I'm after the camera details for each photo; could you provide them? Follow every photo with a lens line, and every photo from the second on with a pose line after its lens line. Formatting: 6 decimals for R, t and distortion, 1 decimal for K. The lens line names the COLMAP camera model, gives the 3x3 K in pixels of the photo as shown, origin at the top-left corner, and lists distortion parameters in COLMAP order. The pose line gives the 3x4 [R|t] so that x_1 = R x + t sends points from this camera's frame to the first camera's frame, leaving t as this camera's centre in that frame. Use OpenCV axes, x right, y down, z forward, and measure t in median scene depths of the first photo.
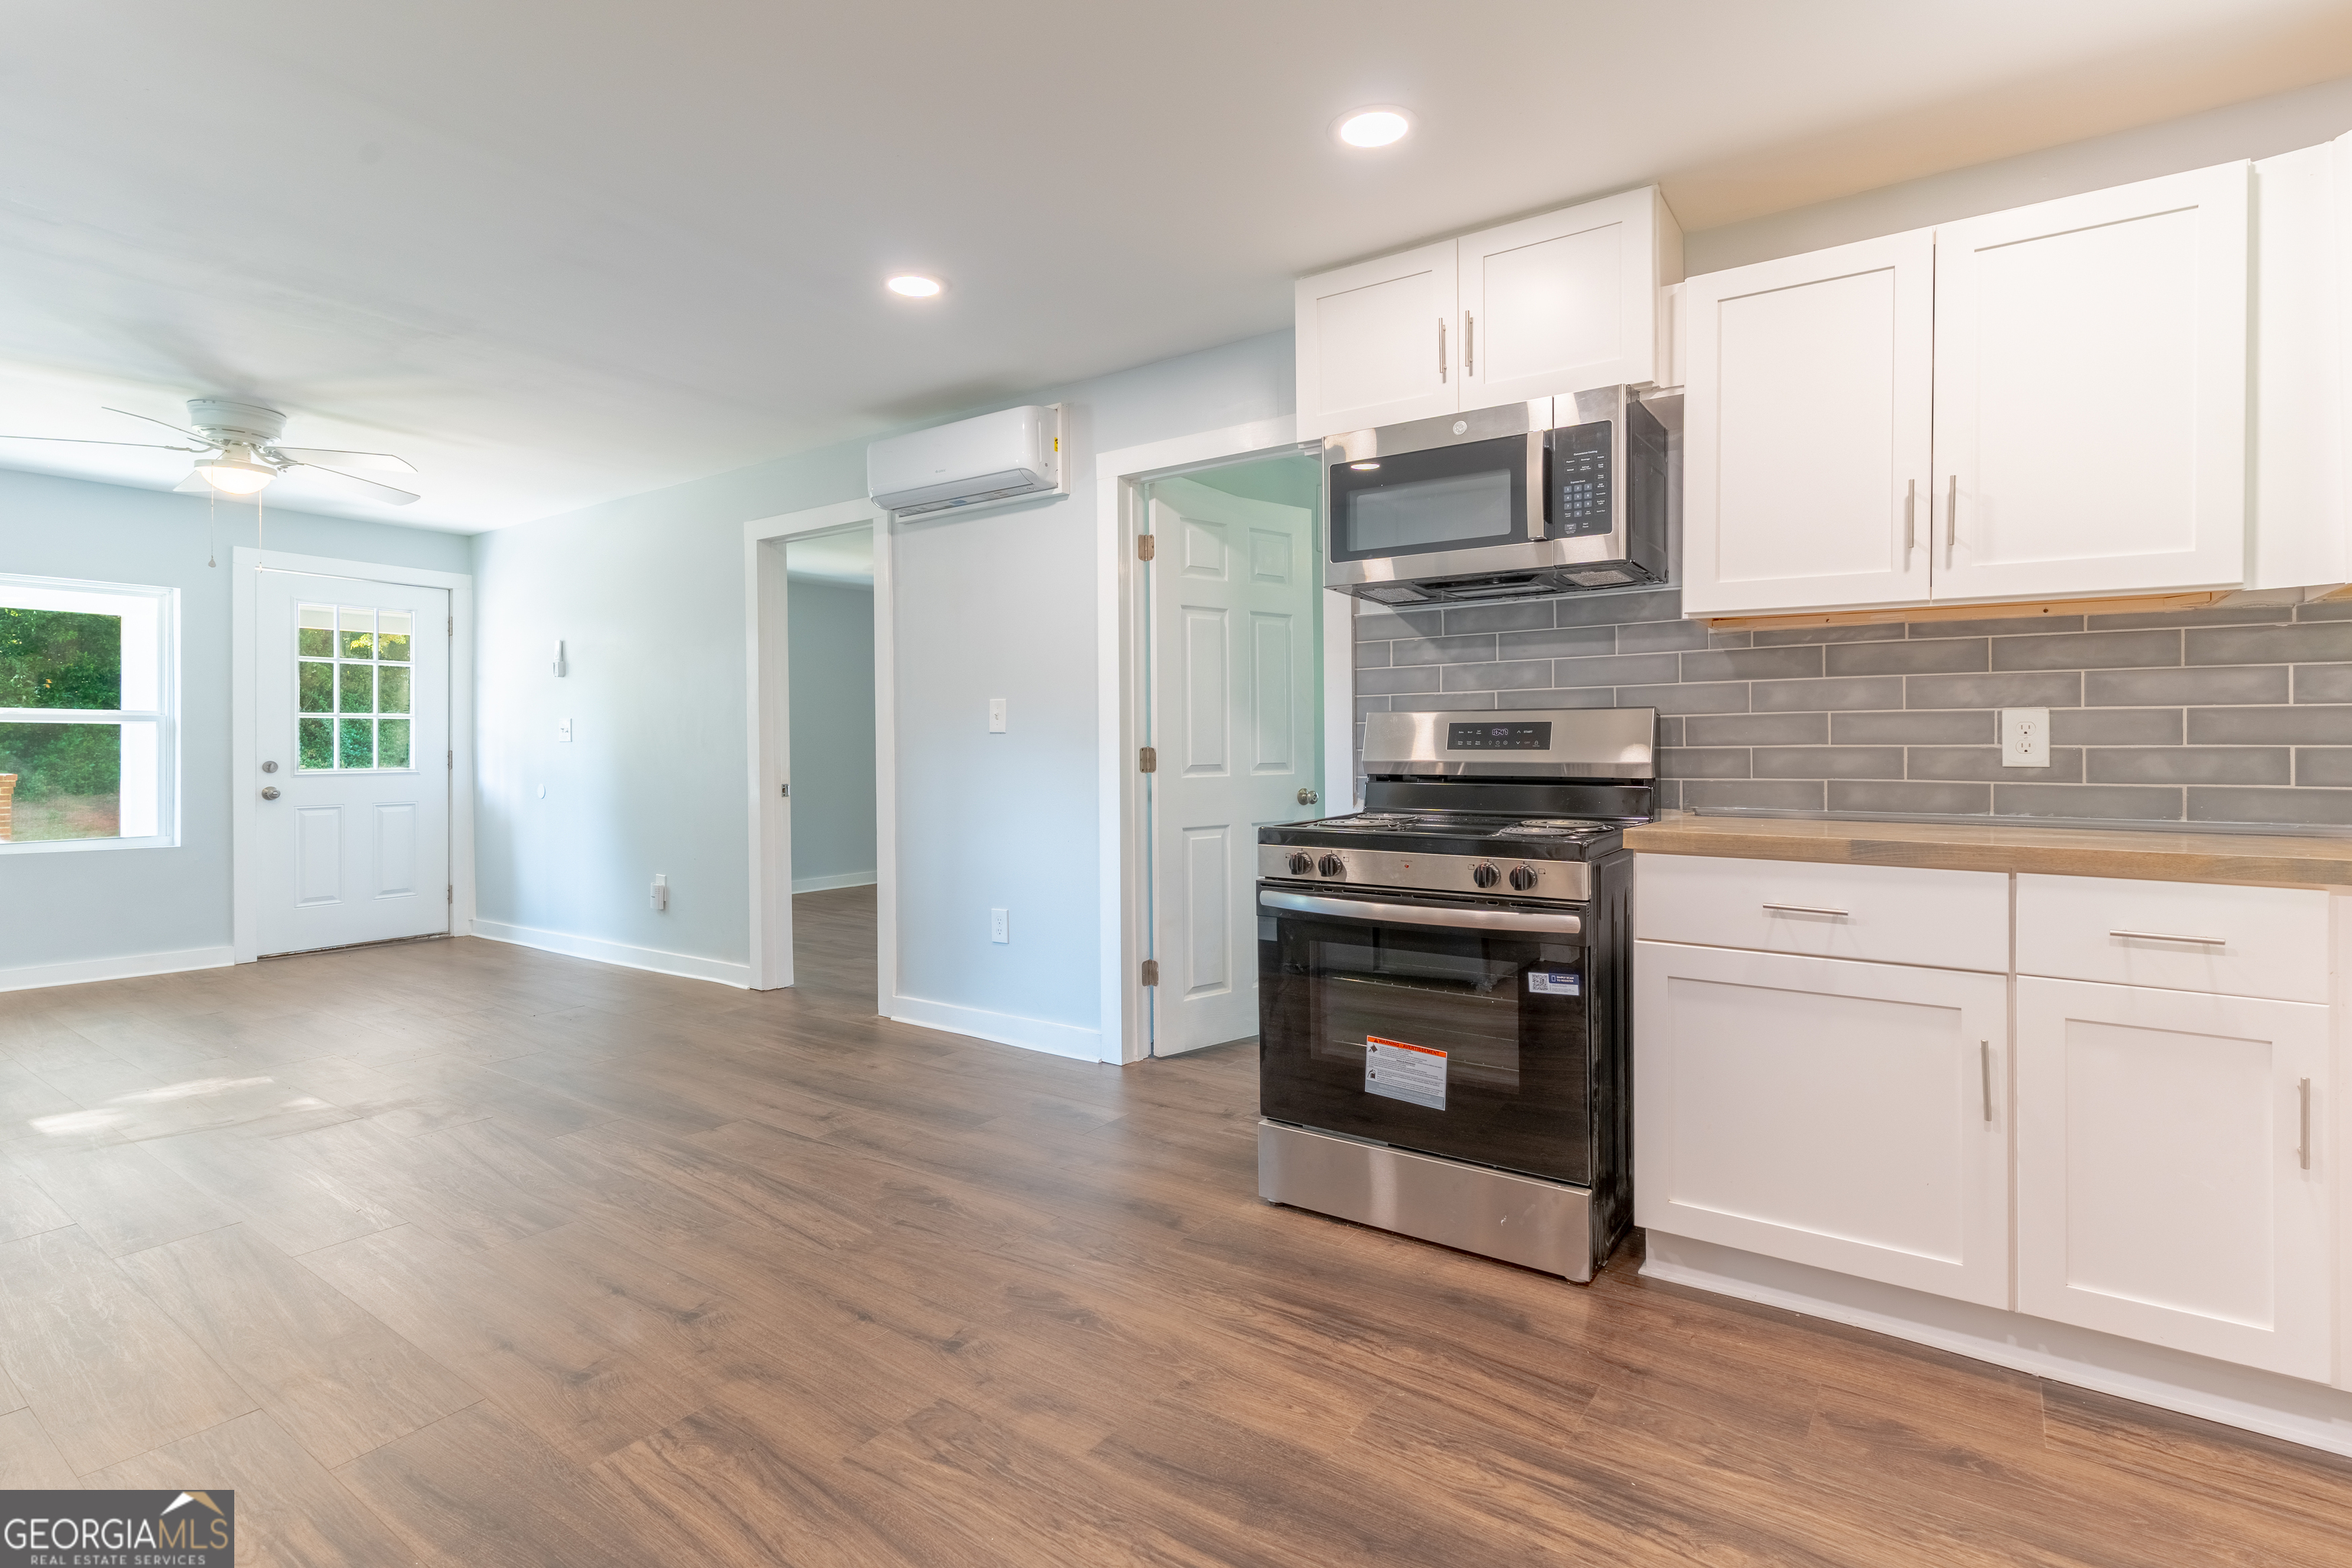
lens RADIAL K [[1139.4, 0, 1183.3], [0, 1139.4, 735.9], [0, 0, 1]] dist [0.002924, -0.000660]
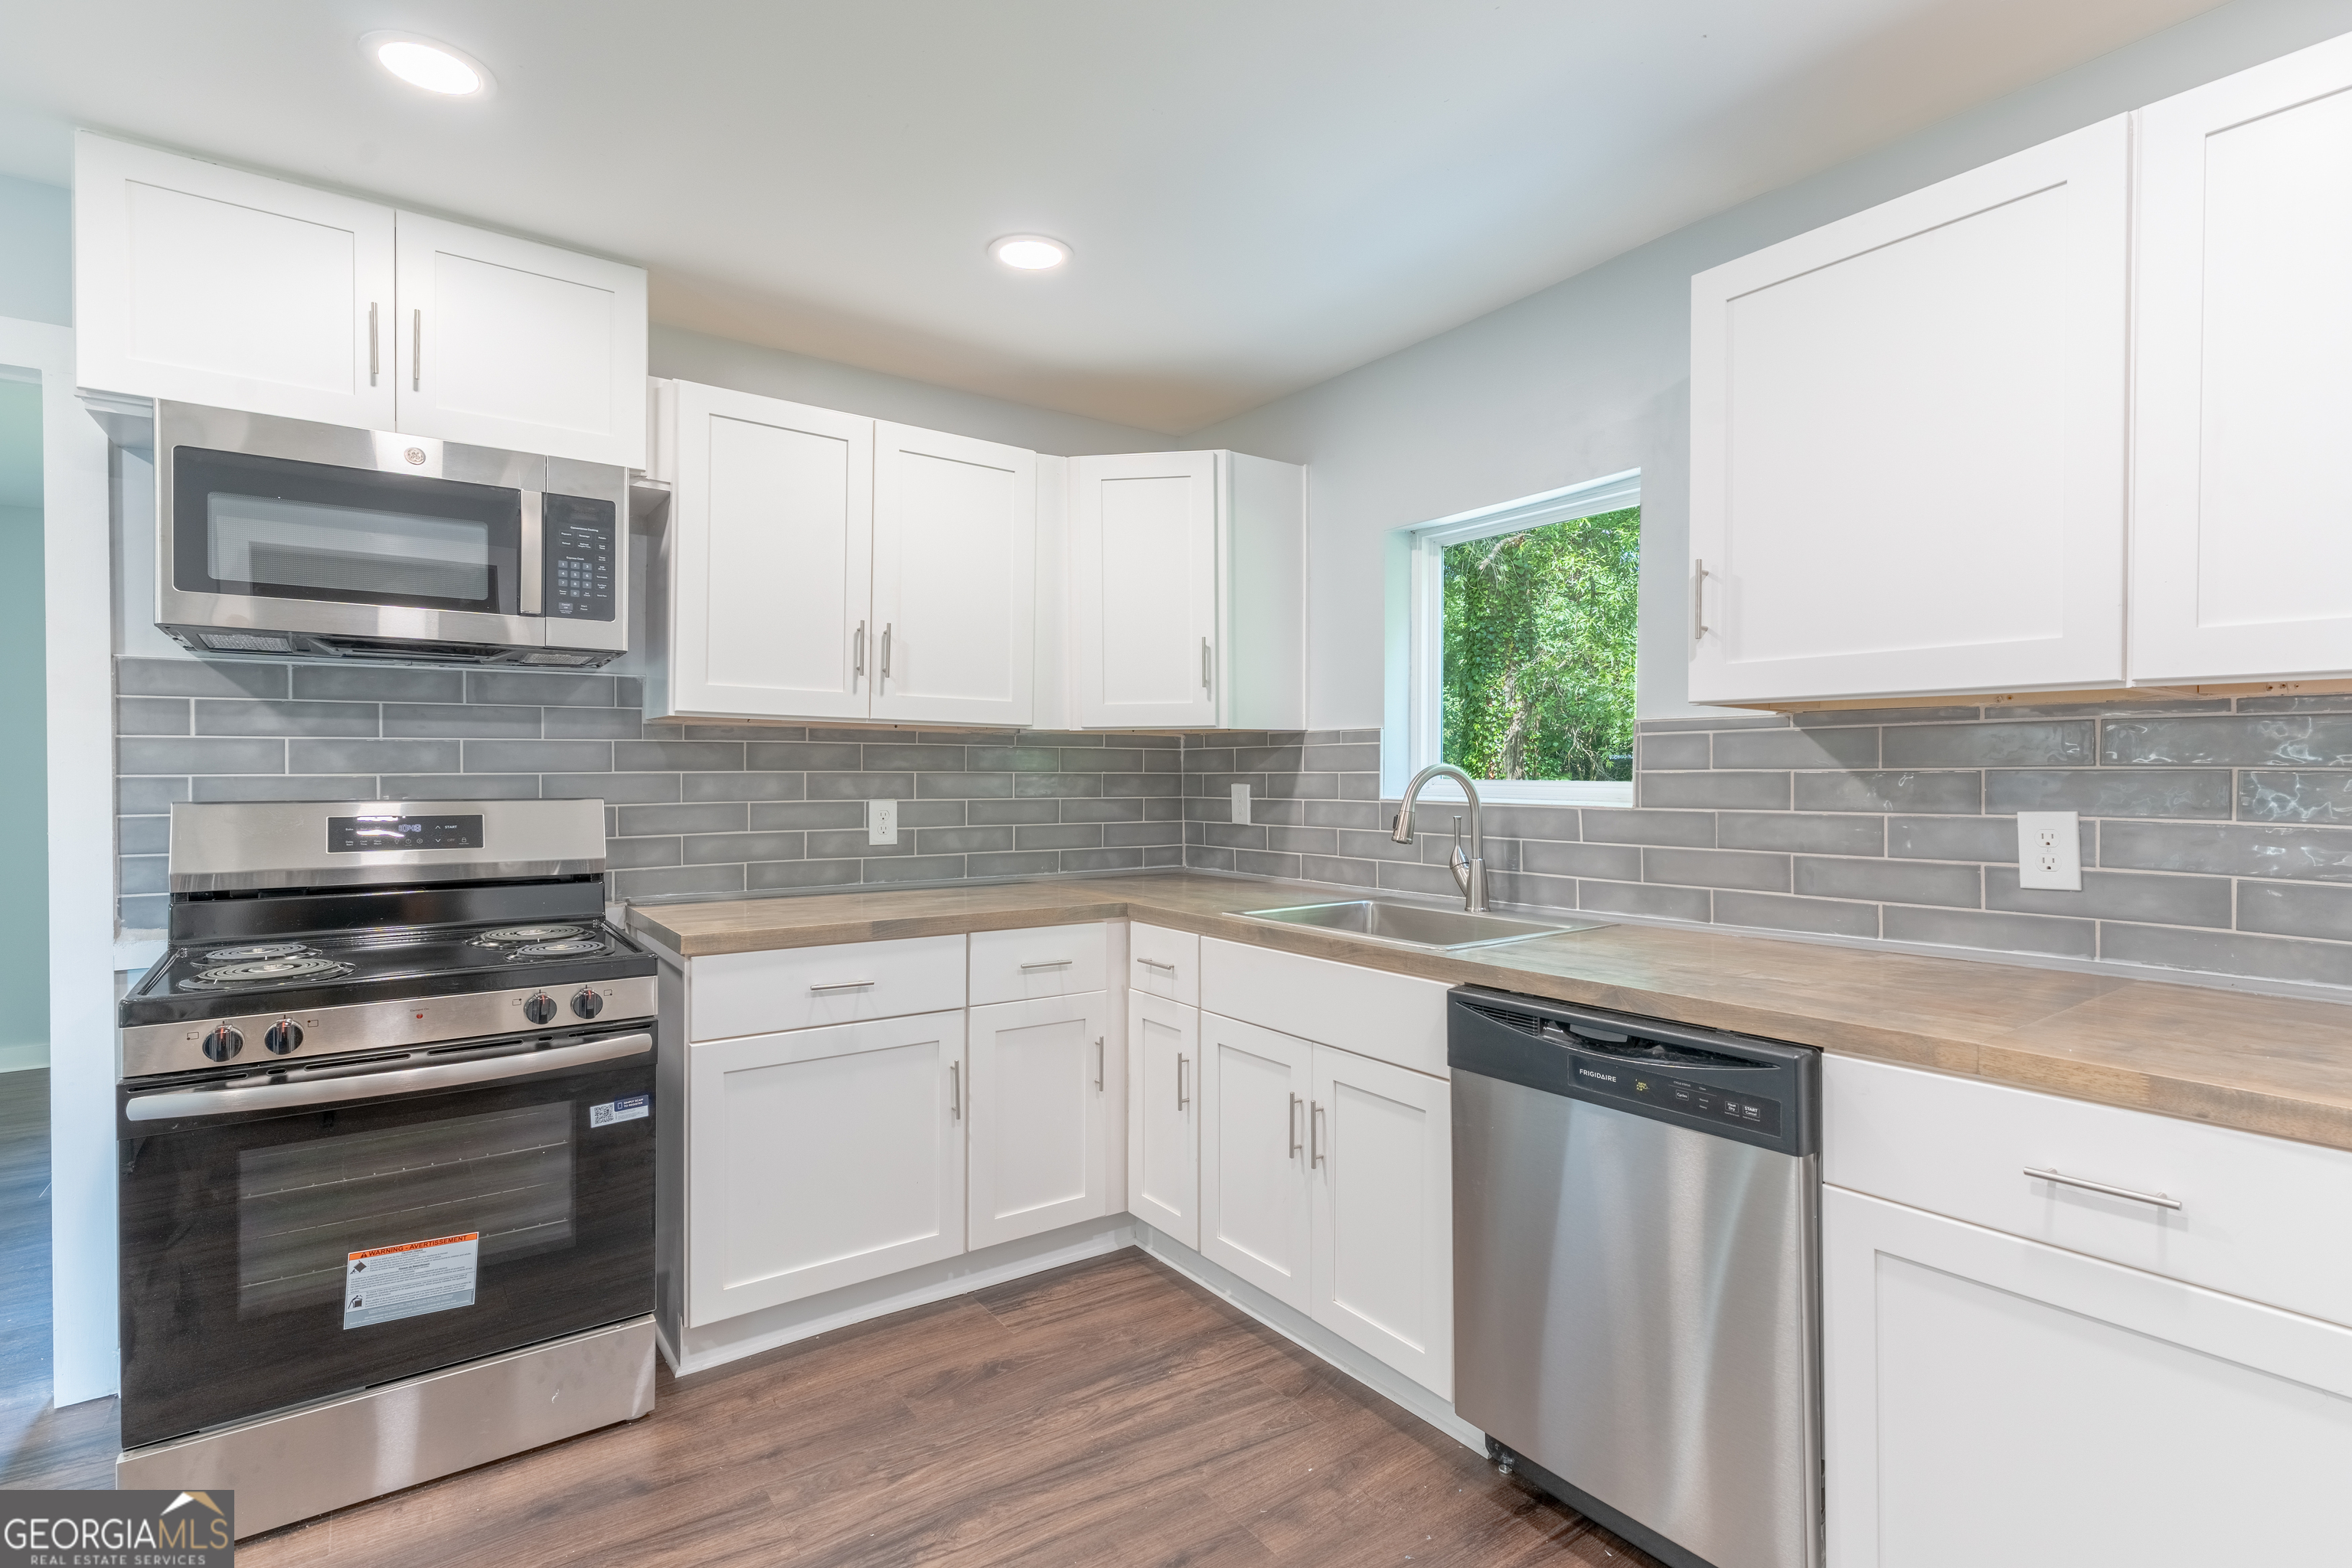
lens RADIAL K [[1139.4, 0, 1185.0], [0, 1139.4, 775.5], [0, 0, 1]] dist [0.002924, -0.000660]
pose [[0.318231, -0.000834, 0.948013, -0.368478], [-0.012765, 0.999905, 0.005164, -0.060064], [-0.947927, -0.013744, 0.318190, 0.244294]]
